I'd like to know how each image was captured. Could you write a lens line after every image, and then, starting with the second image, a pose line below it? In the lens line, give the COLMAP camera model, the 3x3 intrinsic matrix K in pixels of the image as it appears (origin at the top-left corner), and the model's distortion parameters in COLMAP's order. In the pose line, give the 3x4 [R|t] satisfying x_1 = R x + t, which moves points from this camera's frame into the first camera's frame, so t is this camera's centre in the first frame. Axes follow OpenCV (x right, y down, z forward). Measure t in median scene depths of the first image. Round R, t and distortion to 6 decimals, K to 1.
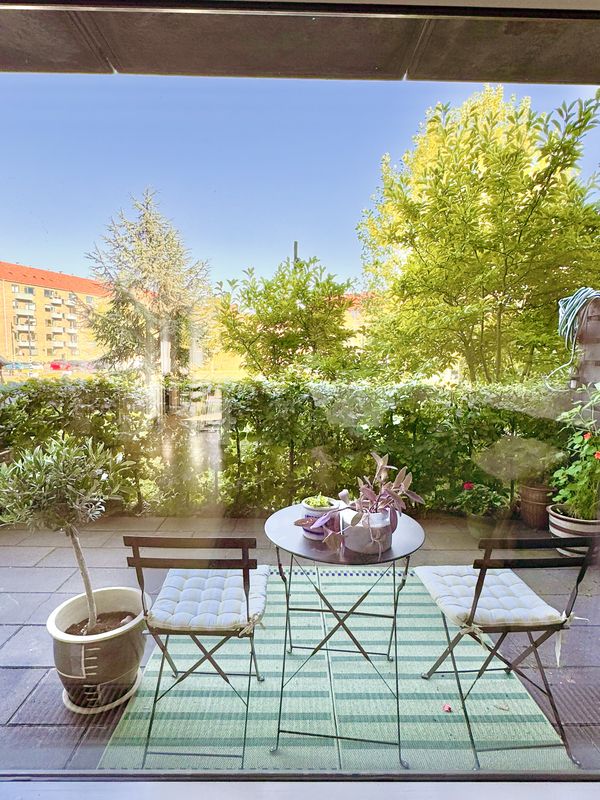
lens RADIAL K [[429.1, 0, 300.4], [0, 429.1, 397.7], [0, 0, 1]] dist [-0.001440, 0.000002]
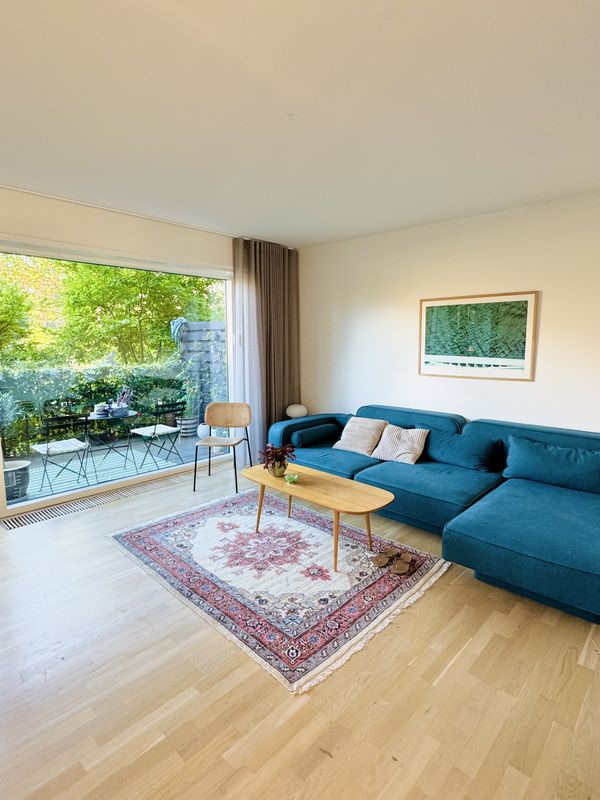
lens RADIAL K [[429.1, 0, 297.9], [0, 429.1, 396.4], [0, 0, 1]] dist [-0.001440, 0.000002]
pose [[0.694993, -0.110322, 0.710502, -0.453876], [0.086581, 0.993809, 0.069621, 0.039934], [-0.713784, 0.013130, 0.700243, -0.832678]]
